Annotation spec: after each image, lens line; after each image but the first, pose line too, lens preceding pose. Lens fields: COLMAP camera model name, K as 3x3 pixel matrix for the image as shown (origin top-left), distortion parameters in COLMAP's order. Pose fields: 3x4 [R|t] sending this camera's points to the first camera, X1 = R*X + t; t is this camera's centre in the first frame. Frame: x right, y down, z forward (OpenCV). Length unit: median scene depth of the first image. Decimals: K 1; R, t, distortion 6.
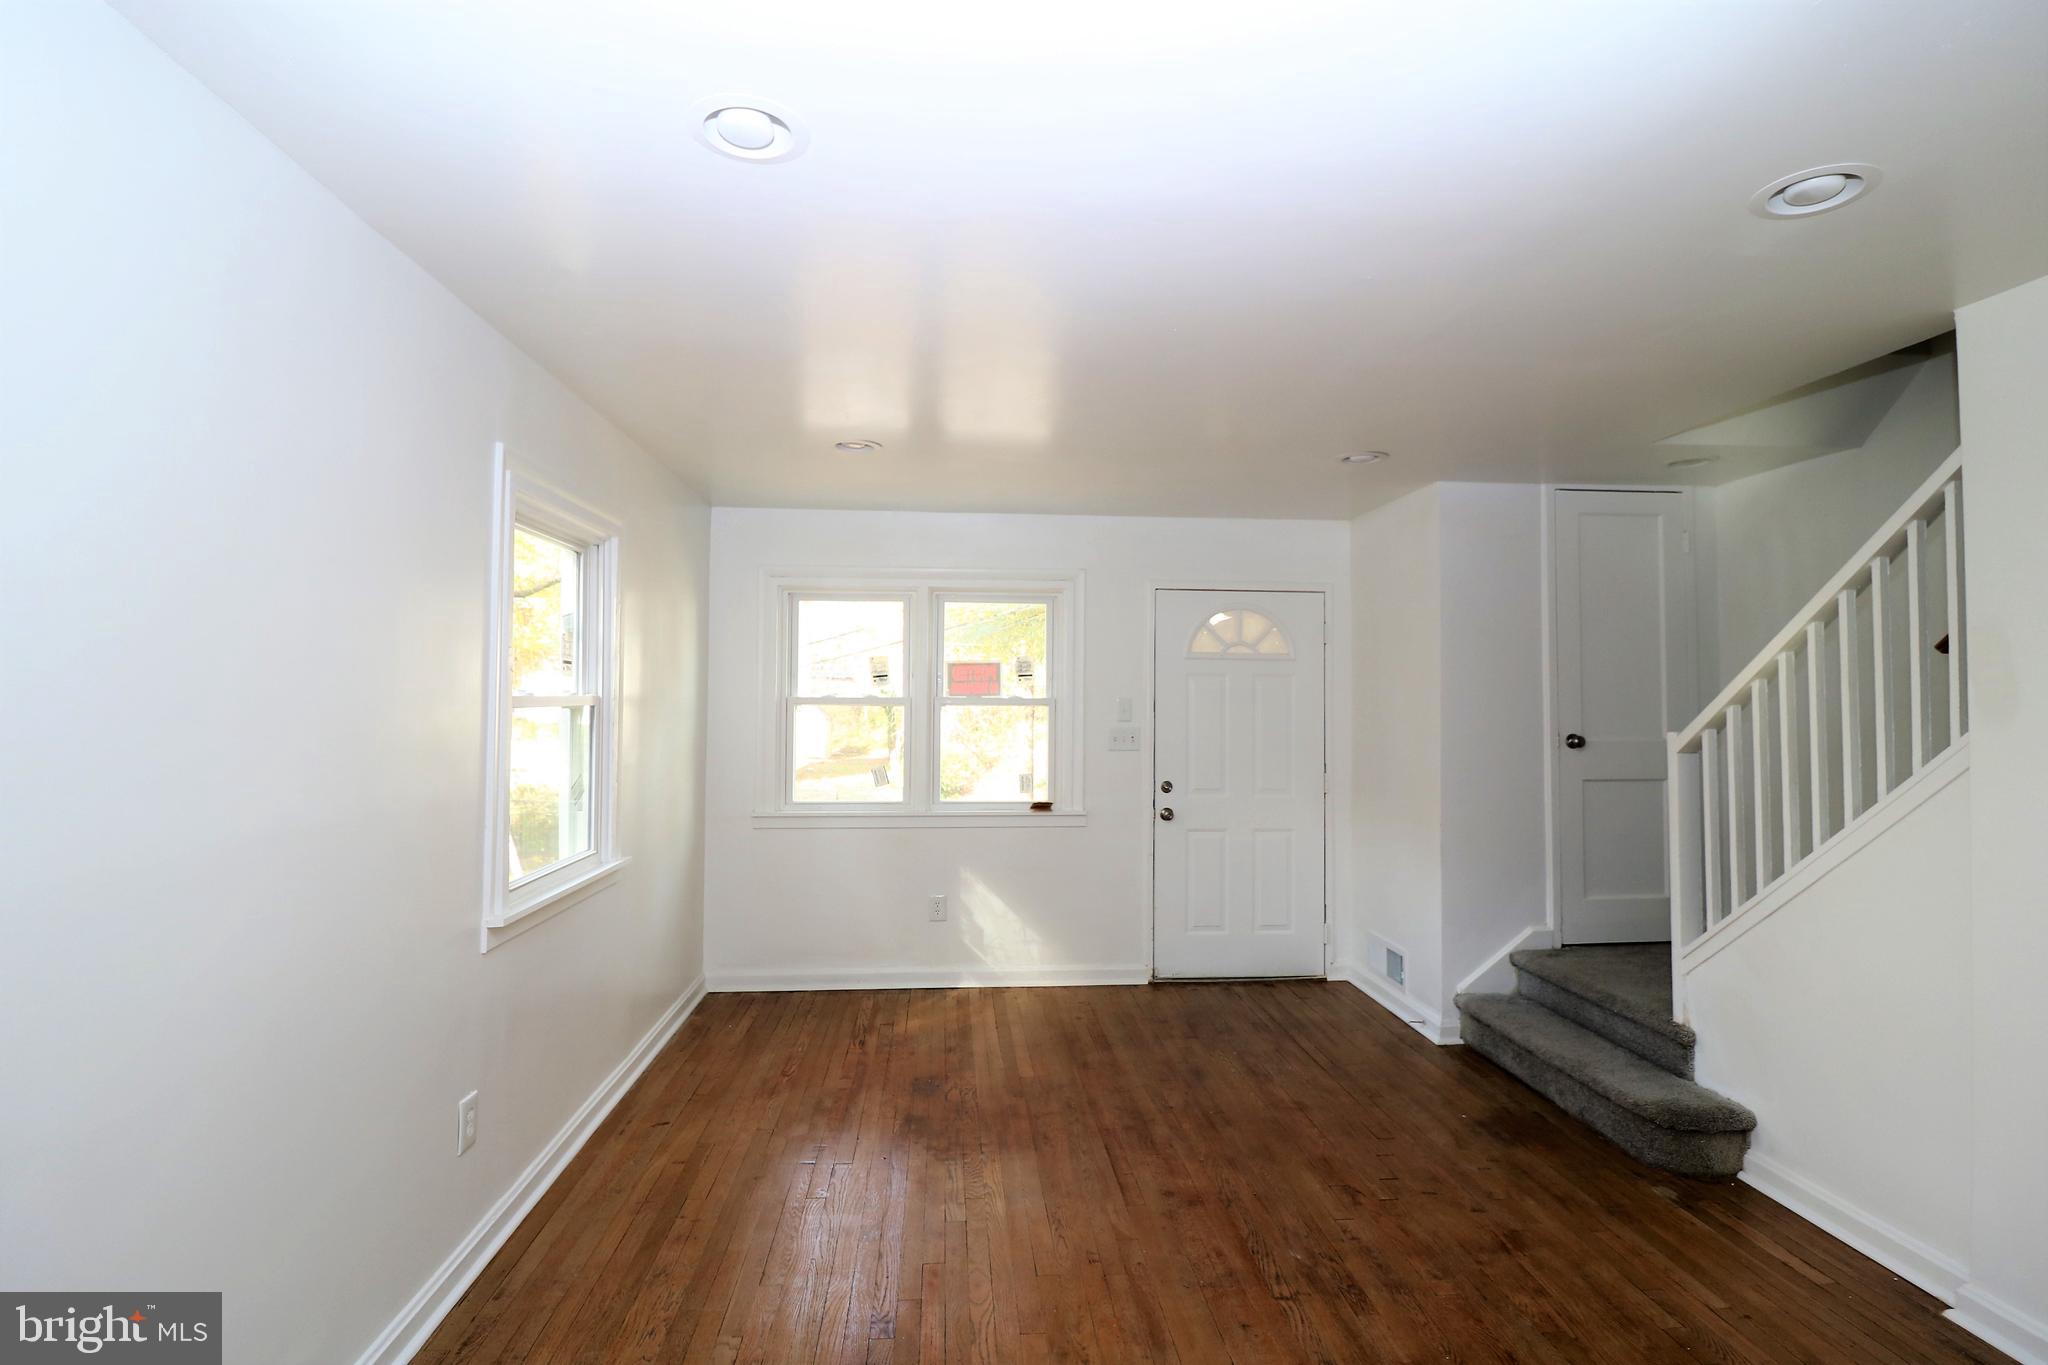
lens RADIAL K [[968.6, 0, 1024.0], [0, 968.6, 682.5], [0, 0, 1]] dist [-0.000791, -0.014104]
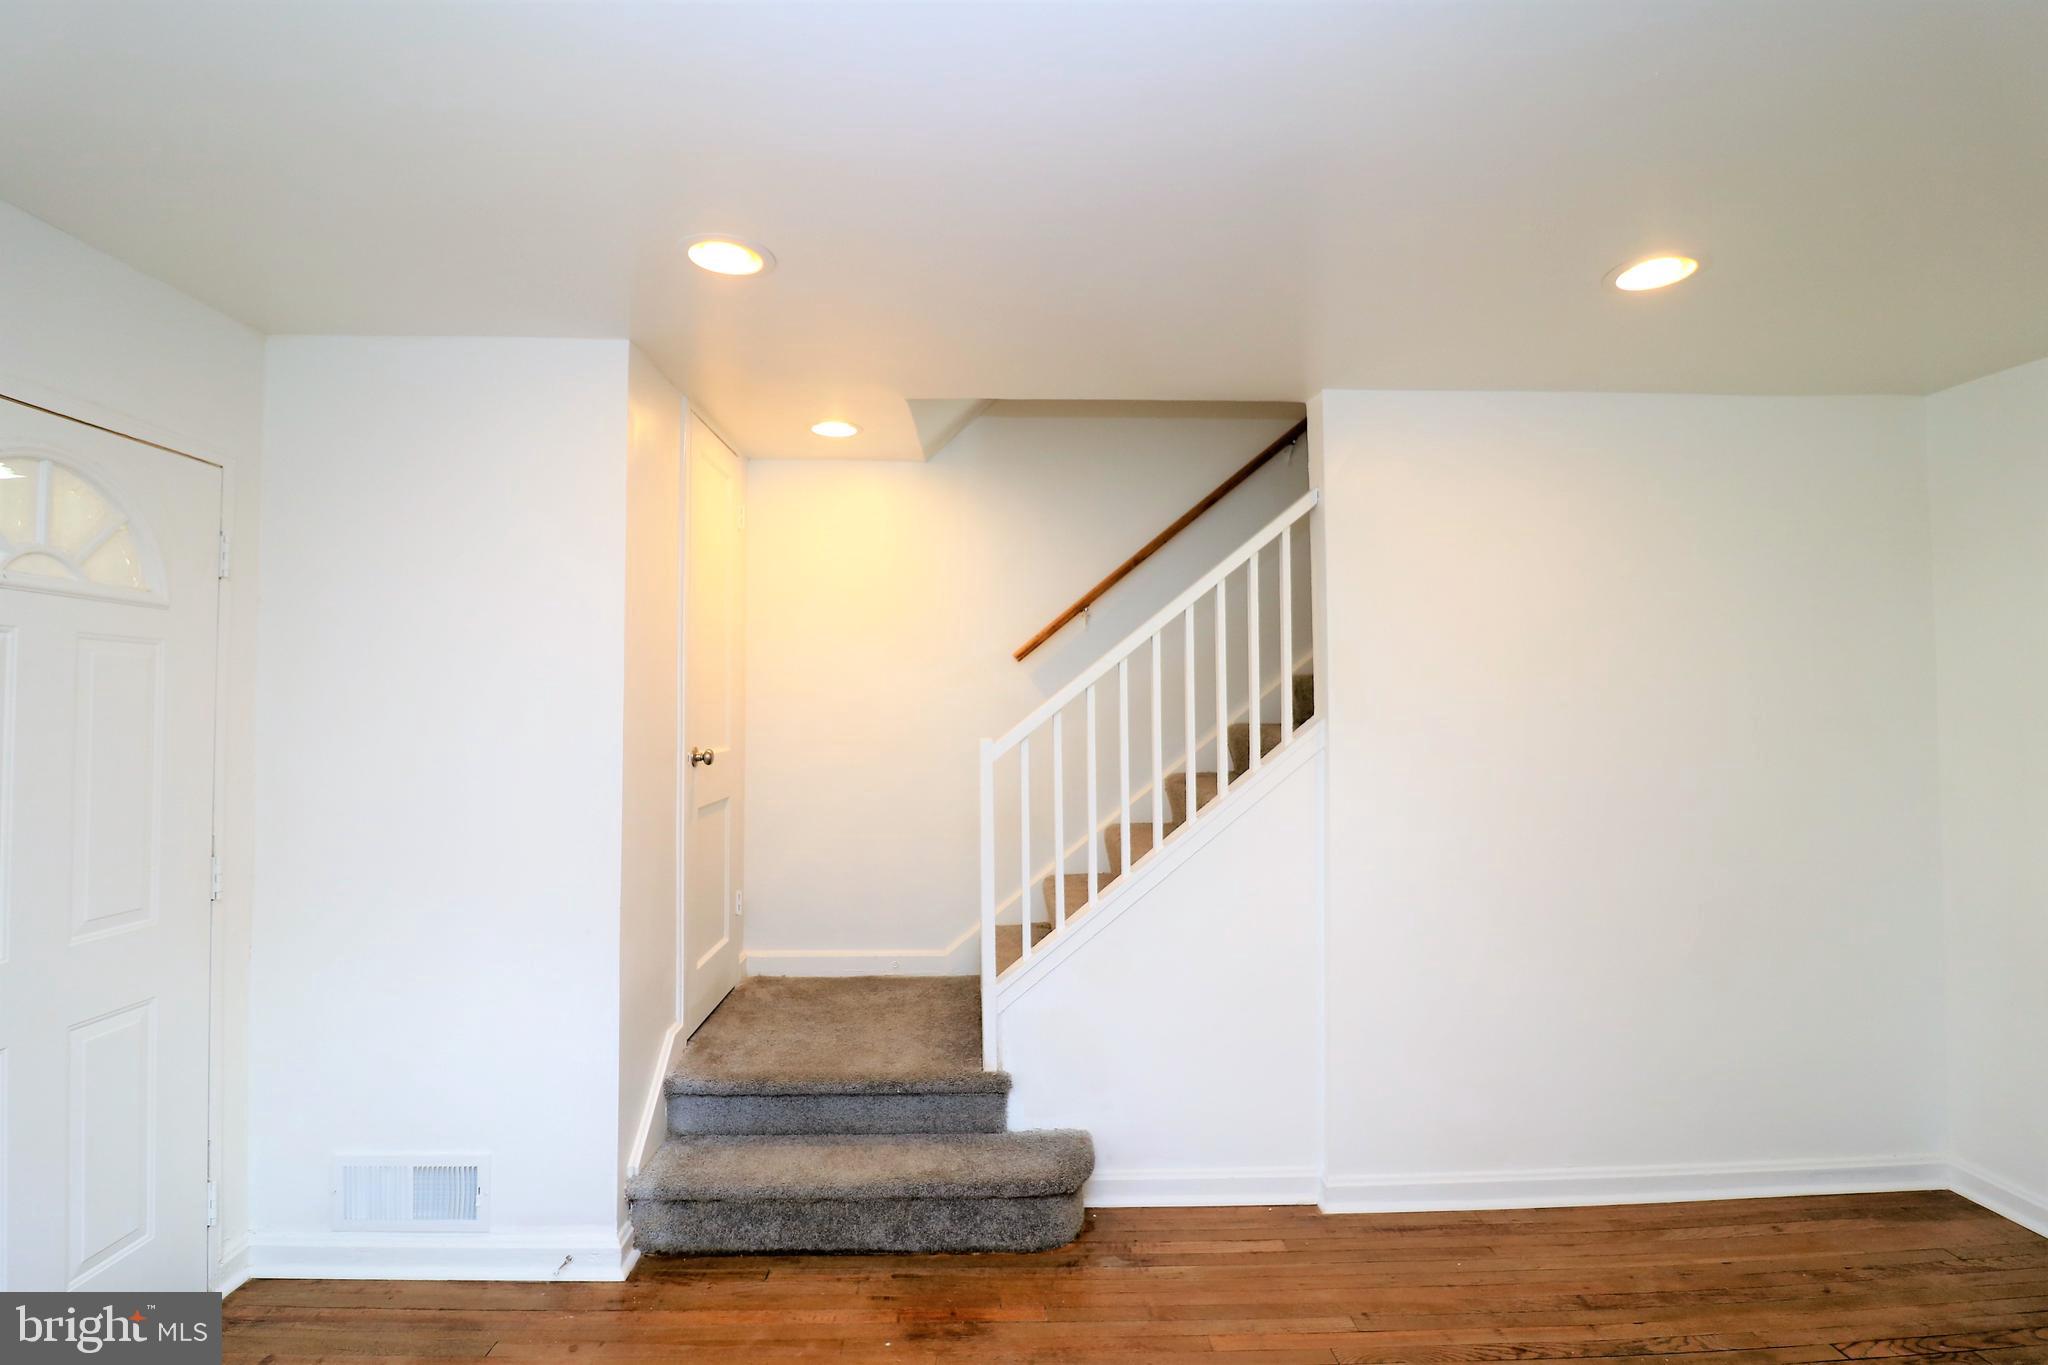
lens RADIAL K [[944.3, 0, 1024.0], [0, 944.3, 682.5], [0, 0, 1]] dist [0.000256, -0.015930]
pose [[0.048486, 0.031341, 0.998332, -0.162995], [-0.021215, 0.999314, -0.030342, 0.018950], [-0.998599, -0.019708, 0.049118, 0.786826]]
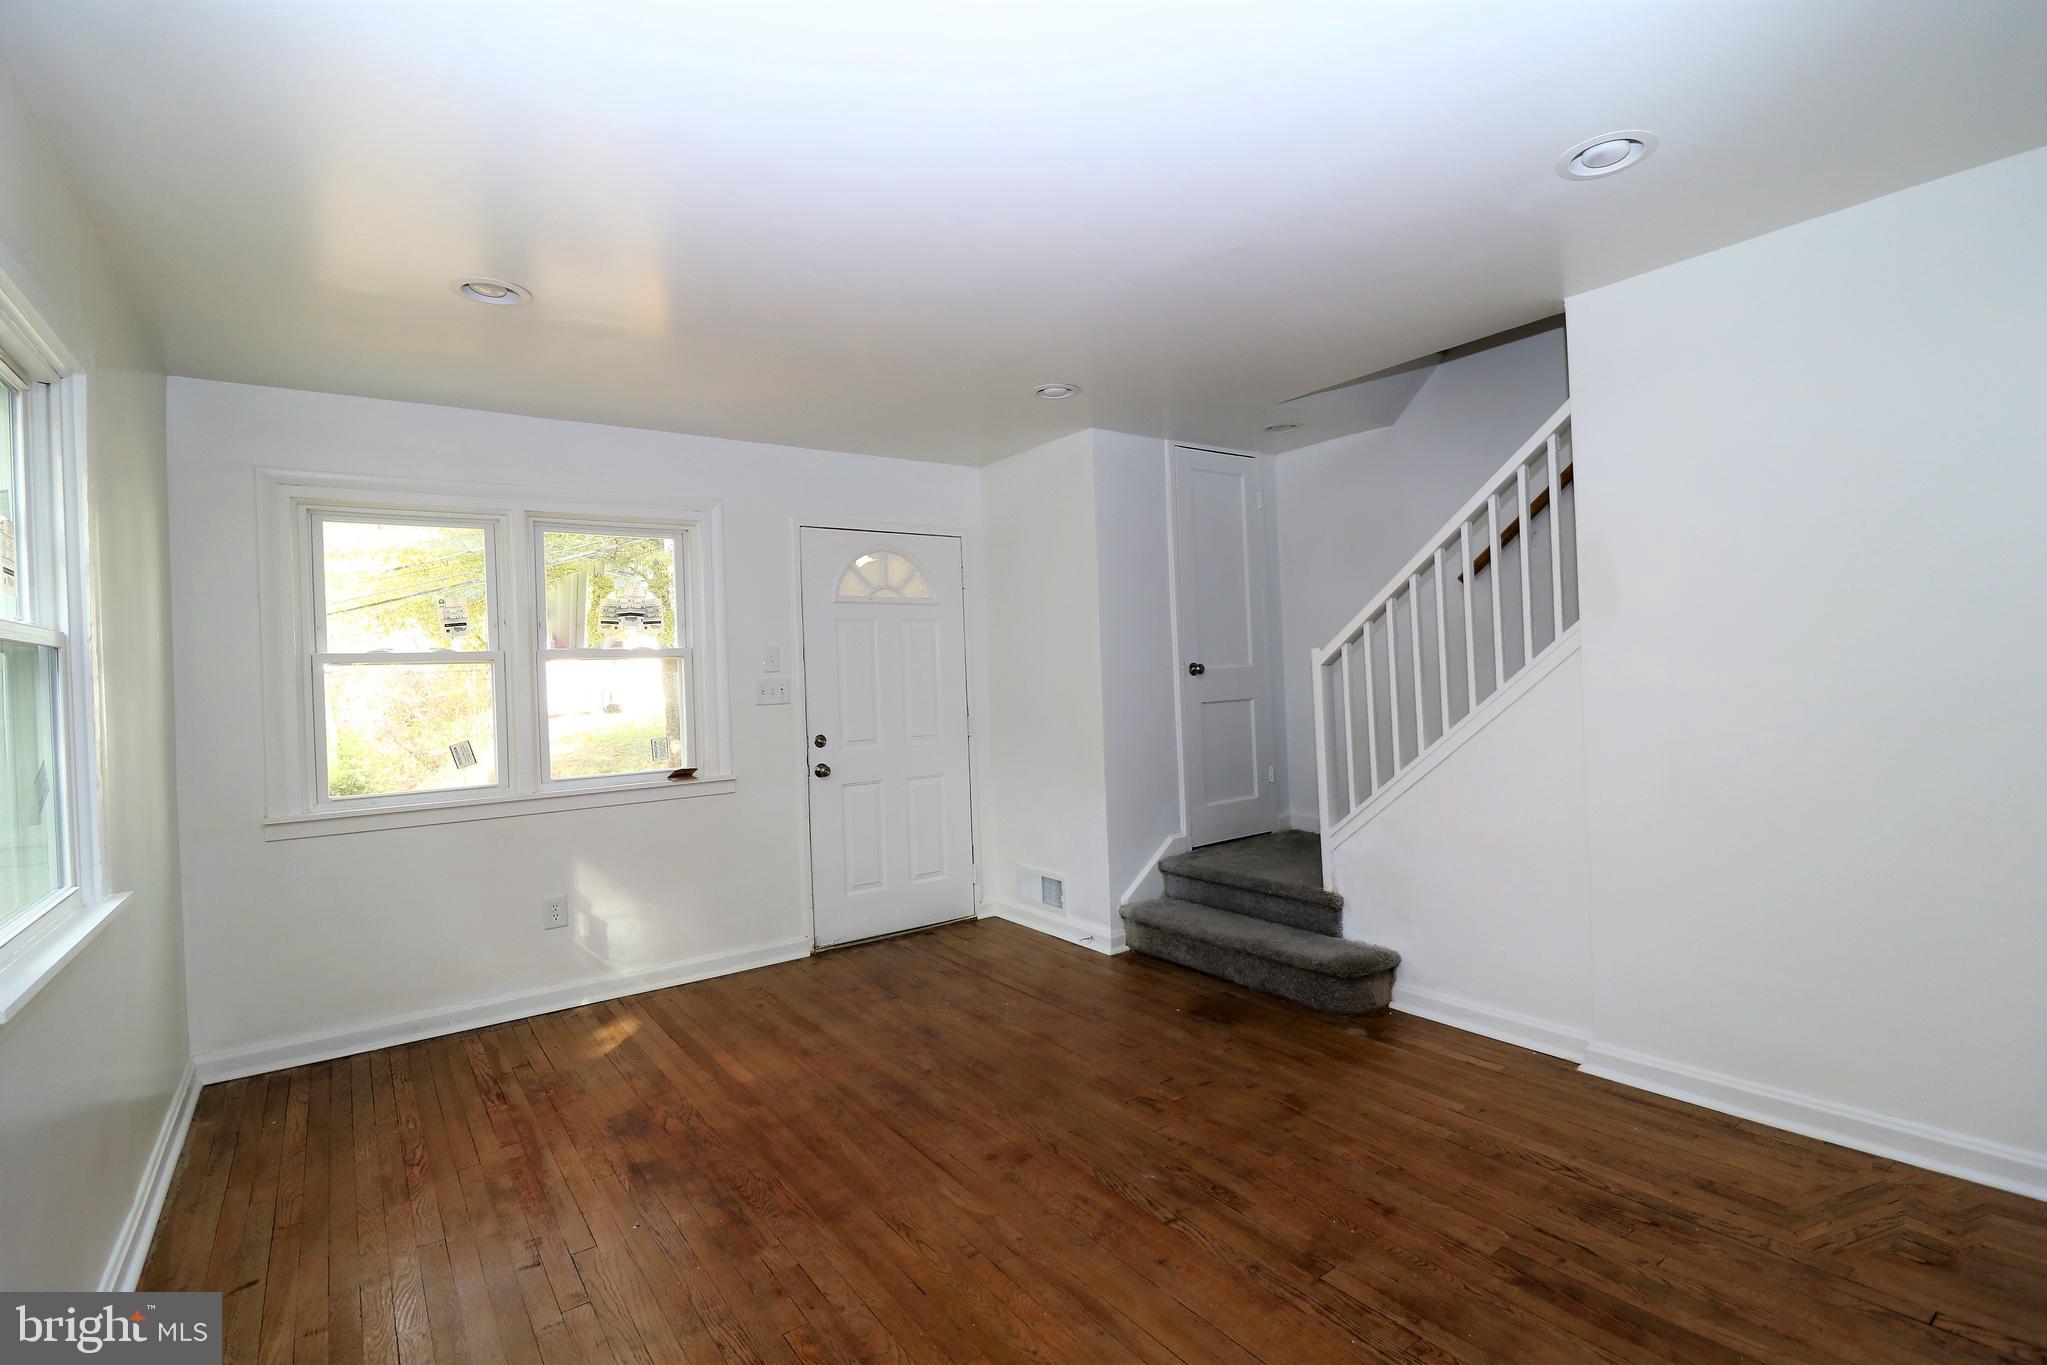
lens RADIAL K [[943.9, 0, 1023.5], [0, 943.9, 682.5], [0, 0, 1]] dist [0.000256, -0.015930]
pose [[0.854826, -0.042296, 0.517189, -0.197576], [0.031791, 0.999069, 0.029158, 0.041451], [-0.517941, -0.008483, 0.855374, 0.168831]]
